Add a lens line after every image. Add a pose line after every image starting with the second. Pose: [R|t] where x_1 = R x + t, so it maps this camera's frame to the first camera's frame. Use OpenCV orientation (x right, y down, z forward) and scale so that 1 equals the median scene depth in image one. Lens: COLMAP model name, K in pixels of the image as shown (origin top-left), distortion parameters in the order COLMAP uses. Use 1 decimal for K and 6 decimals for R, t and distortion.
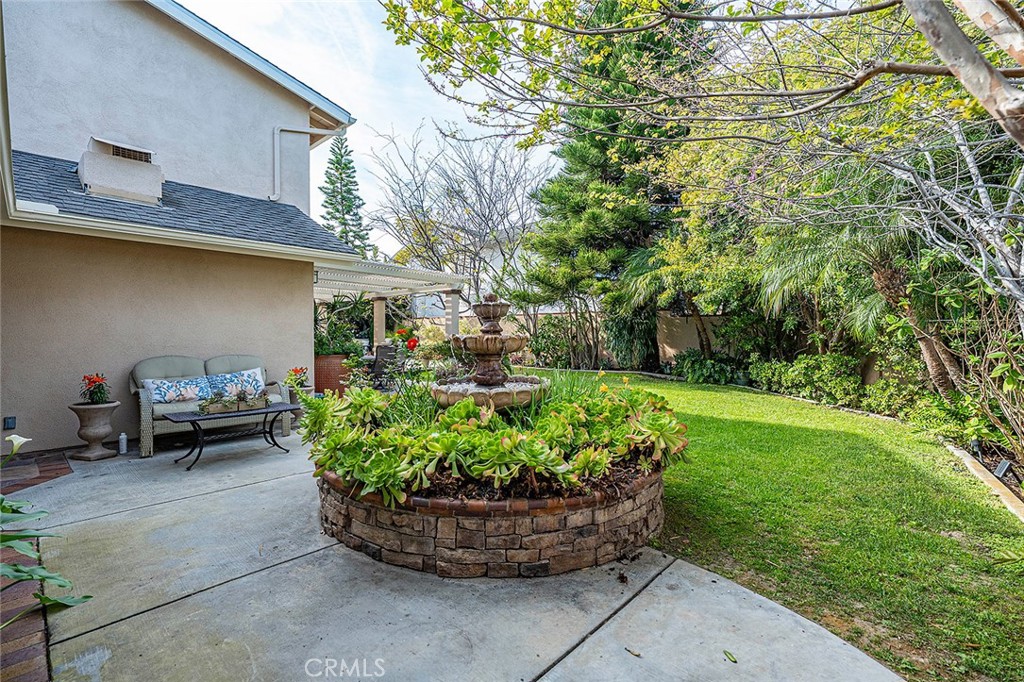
lens RADIAL K [[442.8, 0, 503.2], [0, 442.8, 339.6], [0, 0, 1]] dist [0.001926, 0.000330]
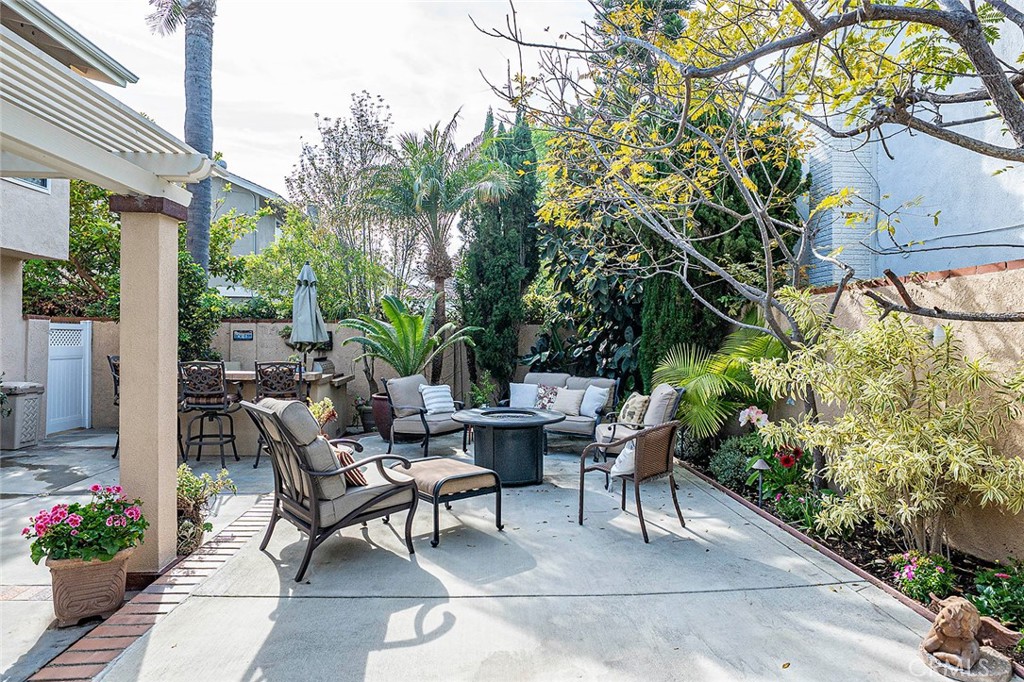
lens RADIAL K [[614.1, 0, 504.1], [0, 614.1, 340.0], [0, 0, 1]] dist [0.001666, 0.001142]
pose [[0.714425, 0.005433, -0.699691, -0.189237], [-0.016196, 0.999830, -0.008773, -0.038595], [0.699525, 0.017600, 0.714391, 1.304497]]
